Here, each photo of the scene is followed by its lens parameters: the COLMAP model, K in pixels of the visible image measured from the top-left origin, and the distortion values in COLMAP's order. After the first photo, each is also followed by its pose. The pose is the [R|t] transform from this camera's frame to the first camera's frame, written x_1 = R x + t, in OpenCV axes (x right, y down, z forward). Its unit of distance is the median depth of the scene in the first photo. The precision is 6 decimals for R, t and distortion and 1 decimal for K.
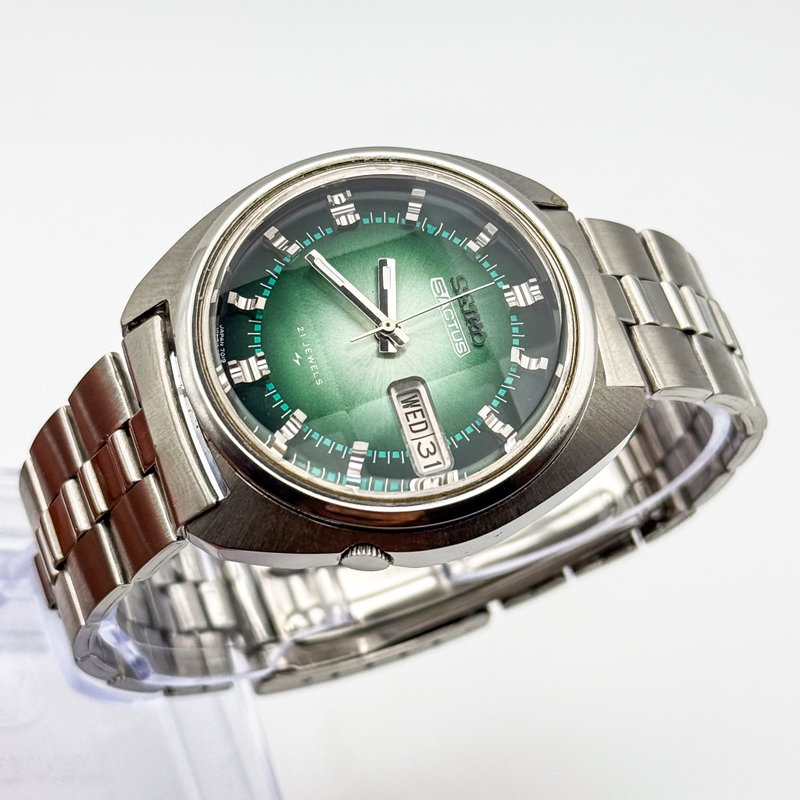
lens RADIAL K [[2141.4, 0, 400.0], [0, 2141.4, 400.0], [0, 0, 1]] dist [0.150173, 0.000232]
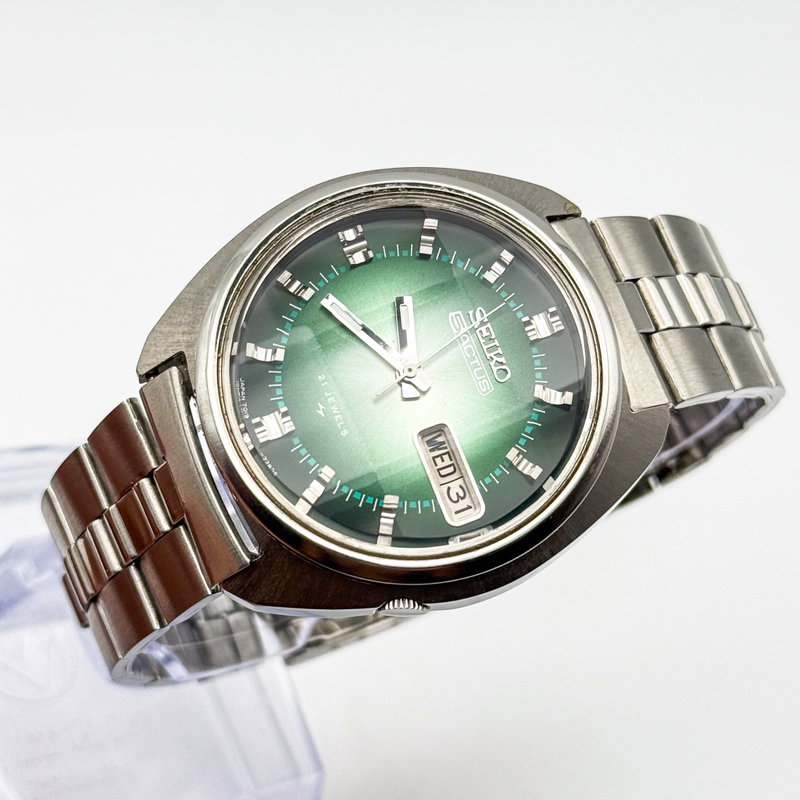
lens RADIAL K [[2141.4, 0, 400.0], [0, 2141.4, 400.0], [0, 0, 1]] dist [0.150173, 0.000232]
pose [[0.998042, -0.061217, 0.012829, -0.023132], [0.058555, 0.986577, 0.152440, -0.168102], [-0.021988, -0.151390, 0.988230, 0.020051]]
